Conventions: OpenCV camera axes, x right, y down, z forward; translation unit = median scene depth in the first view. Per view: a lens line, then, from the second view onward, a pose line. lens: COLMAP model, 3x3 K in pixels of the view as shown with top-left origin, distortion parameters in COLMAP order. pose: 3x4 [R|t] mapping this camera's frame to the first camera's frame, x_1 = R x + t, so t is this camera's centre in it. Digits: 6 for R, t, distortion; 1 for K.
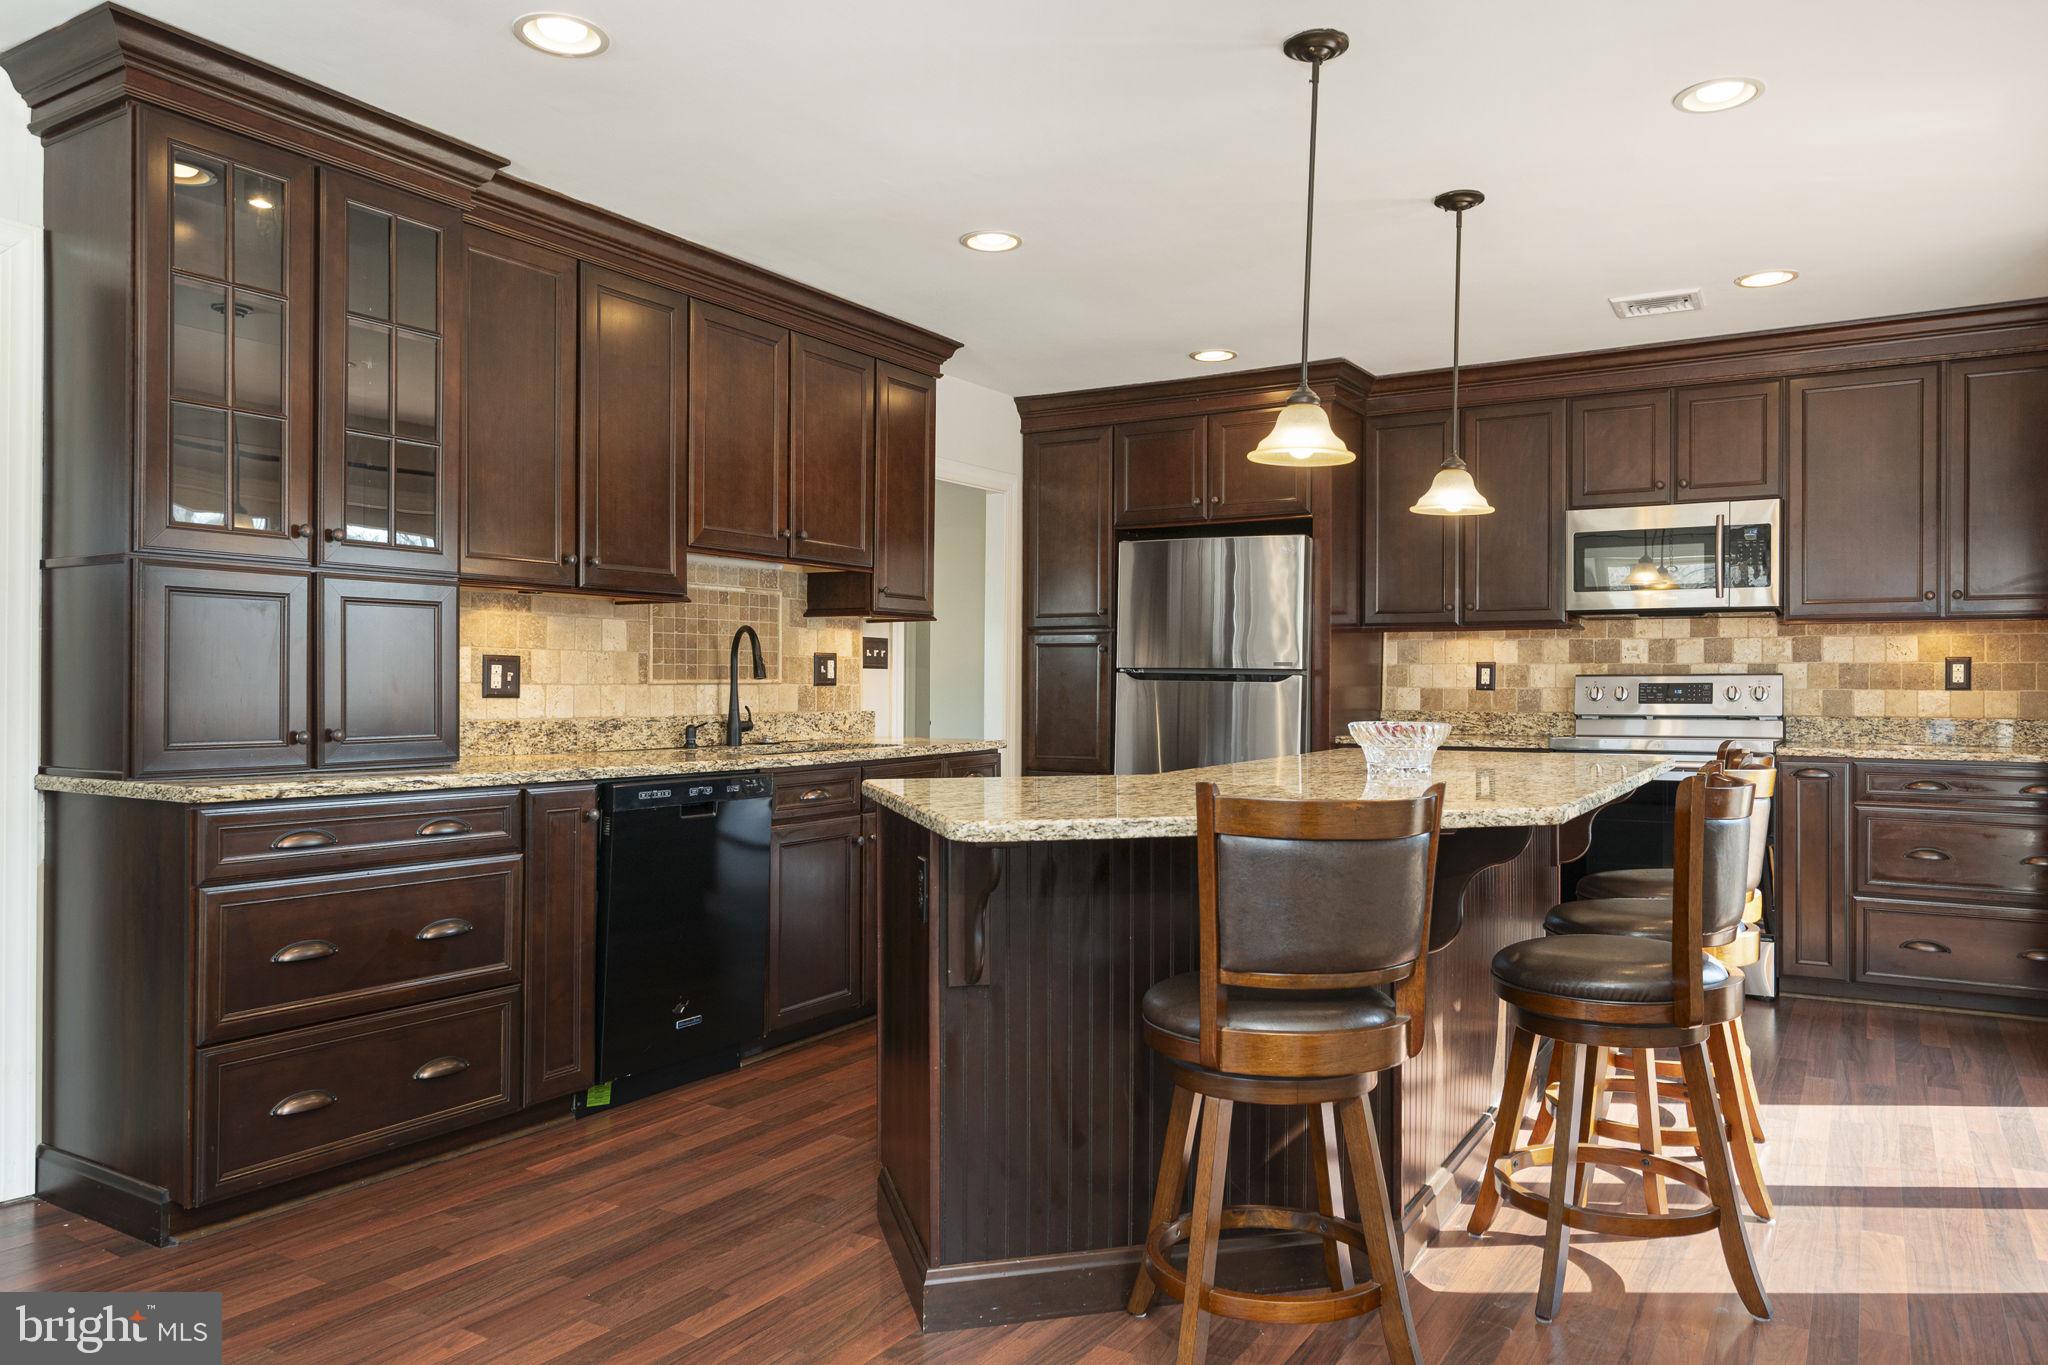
lens RADIAL K [[1402.4, 0, 1030.3], [0, 1402.4, 688.4], [0, 0, 1]] dist [0.006934, -0.001442]
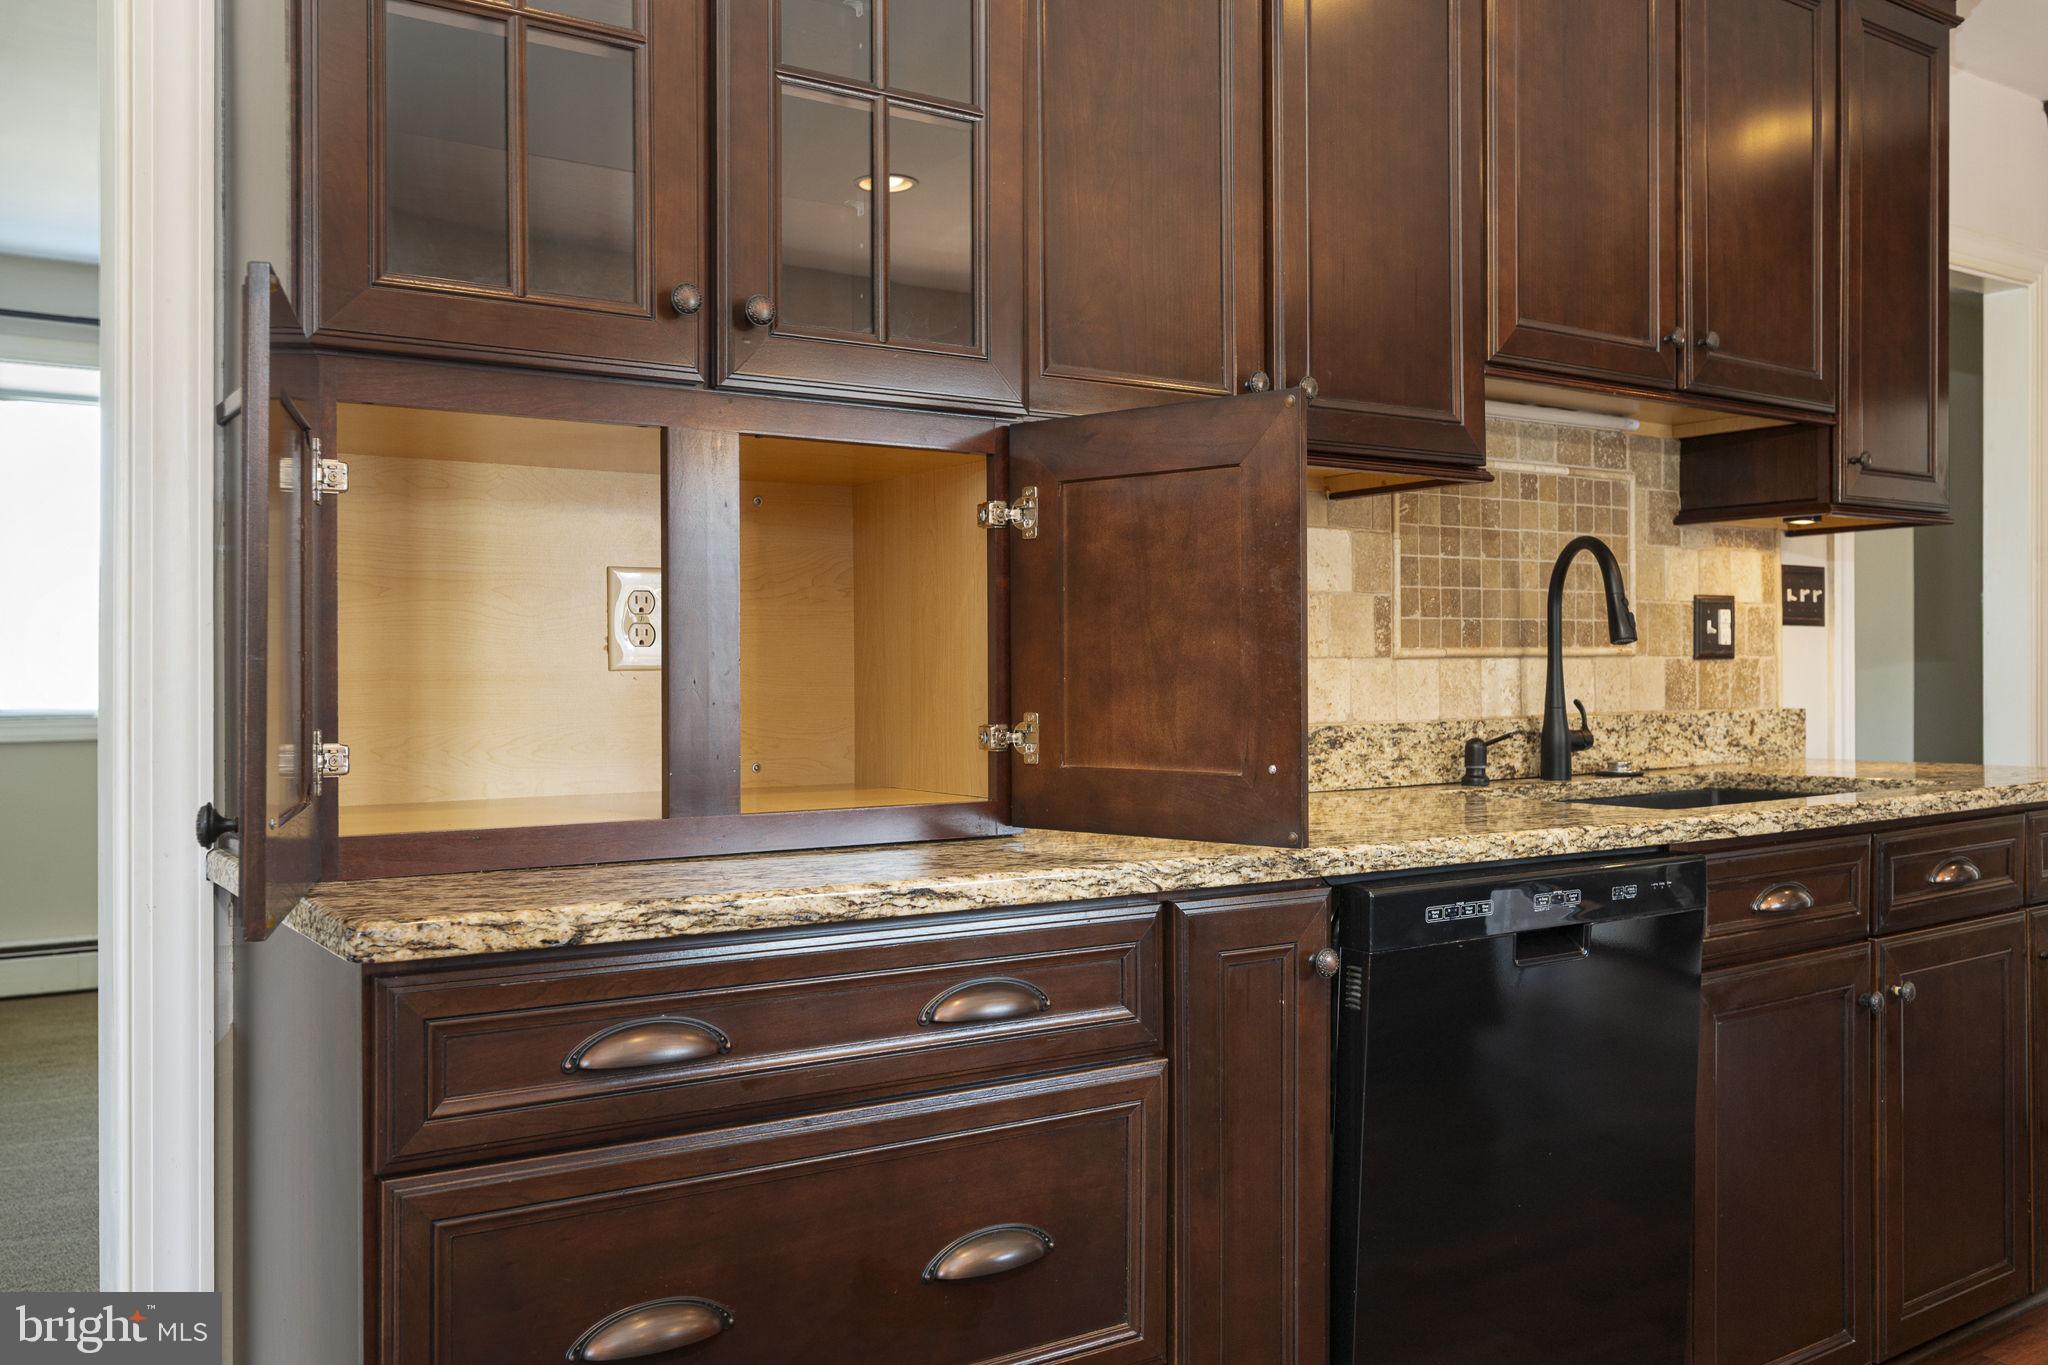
lens RADIAL K [[1688.1, 0, 1023.3], [0, 1688.1, 674.7], [0, 0, 1]] dist [-0.000939, 0.001362]
pose [[0.912569, -0.009883, -0.408804, -0.155294], [0.009178, 0.999951, -0.003685, 0.004537], [0.408821, -0.000389, 0.912615, 0.419286]]
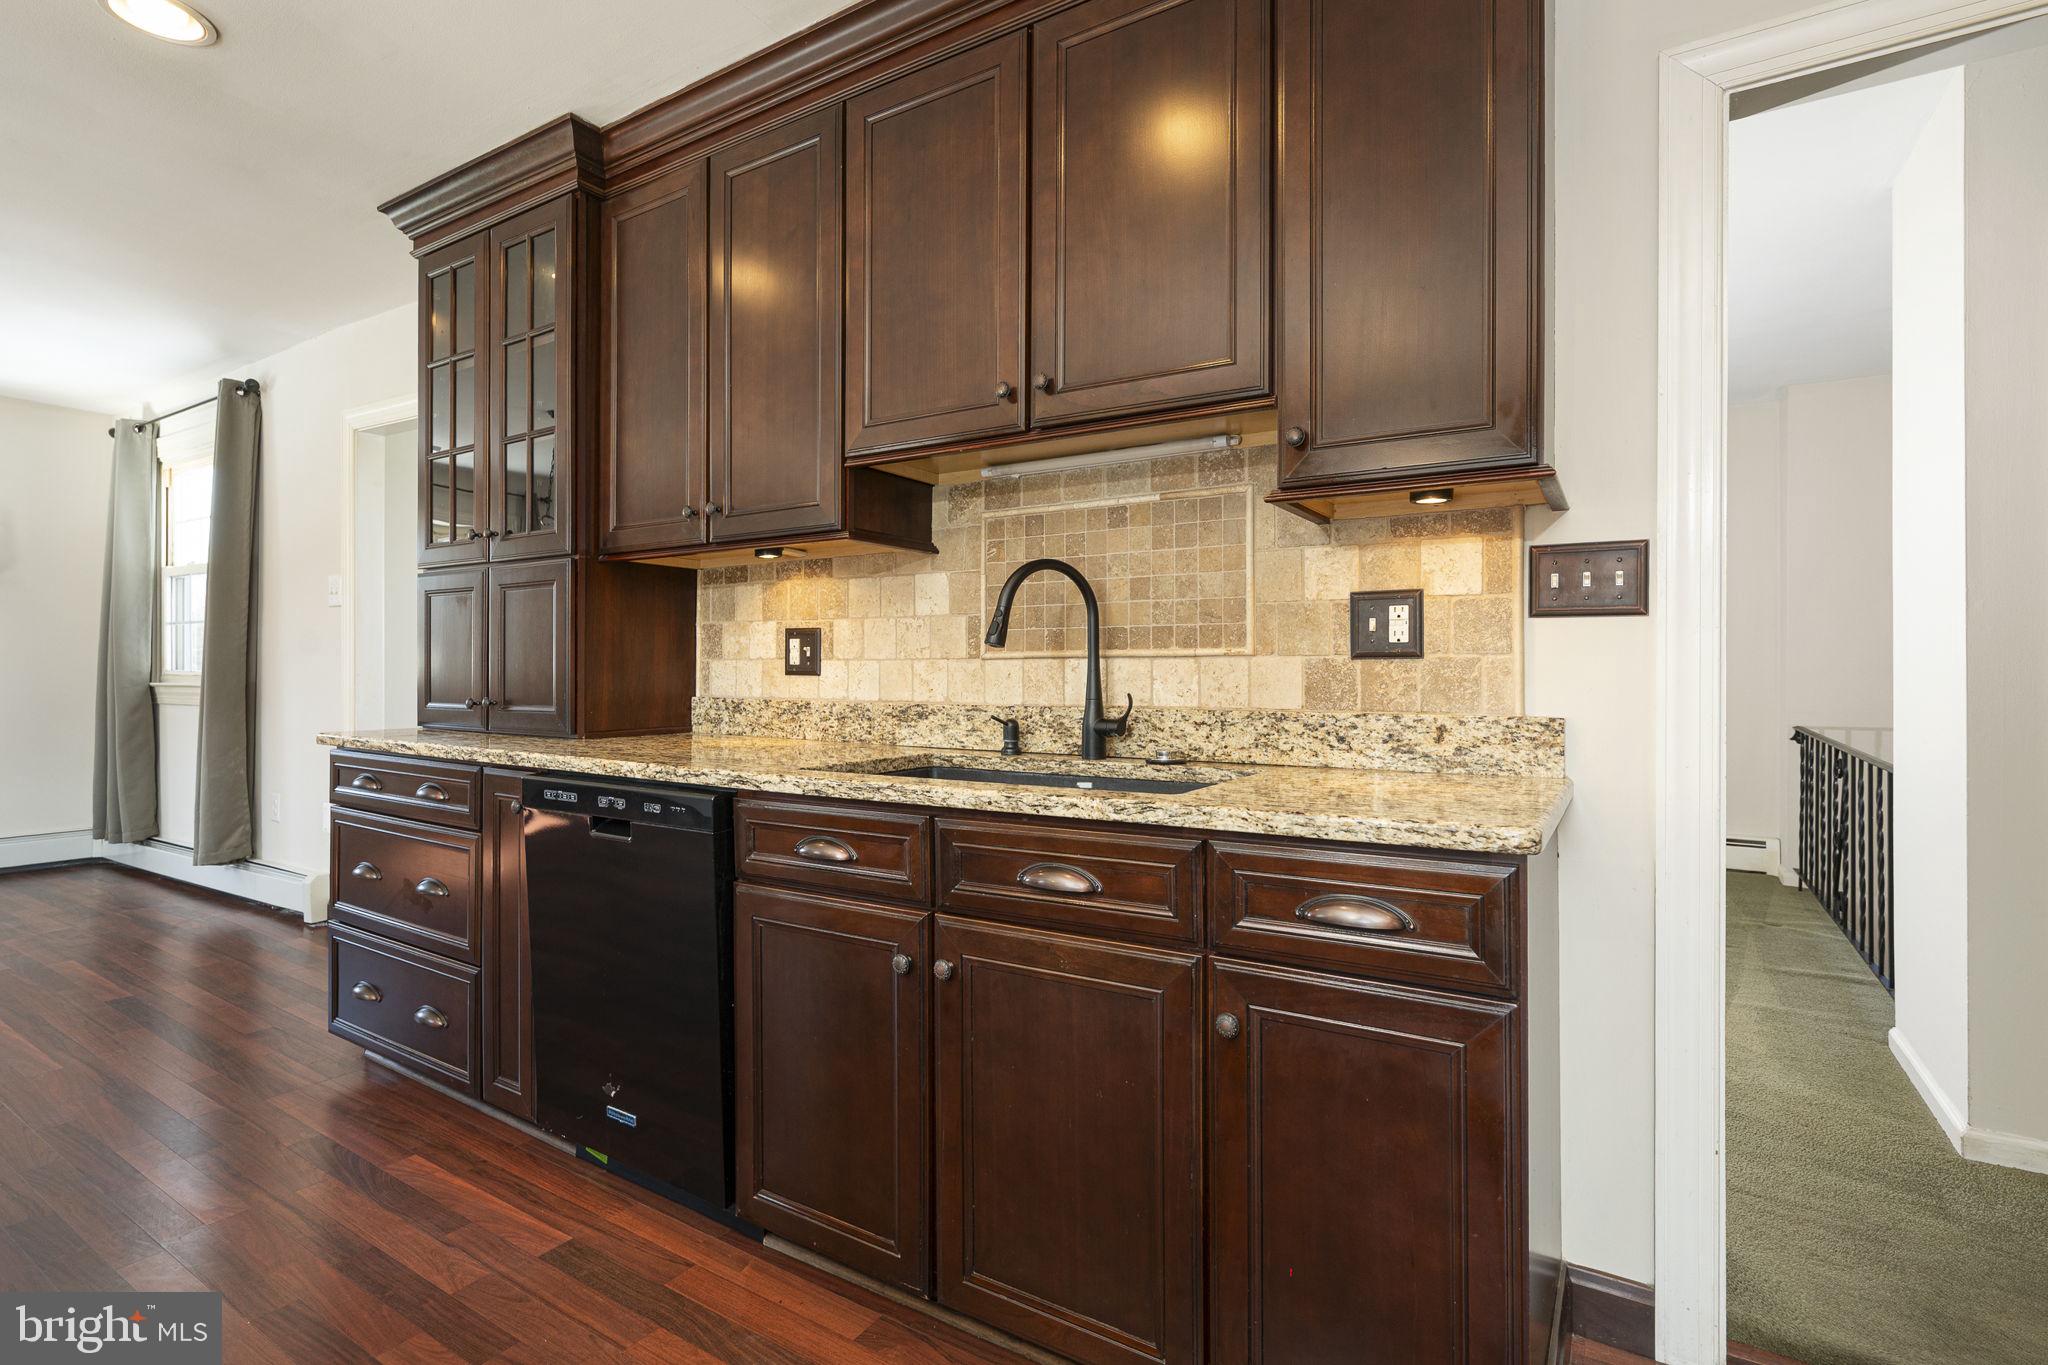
lens RADIAL K [[979.6, 0, 1012.5], [0, 979.6, 668.0], [0, 0, 1]] dist [-0.001261, -0.001779]
pose [[-0.019456, -0.006958, -0.999787, 0.239178], [-0.005887, 0.999959, -0.006844, 0.005437], [0.999793, 0.005752, -0.019496, 1.094004]]
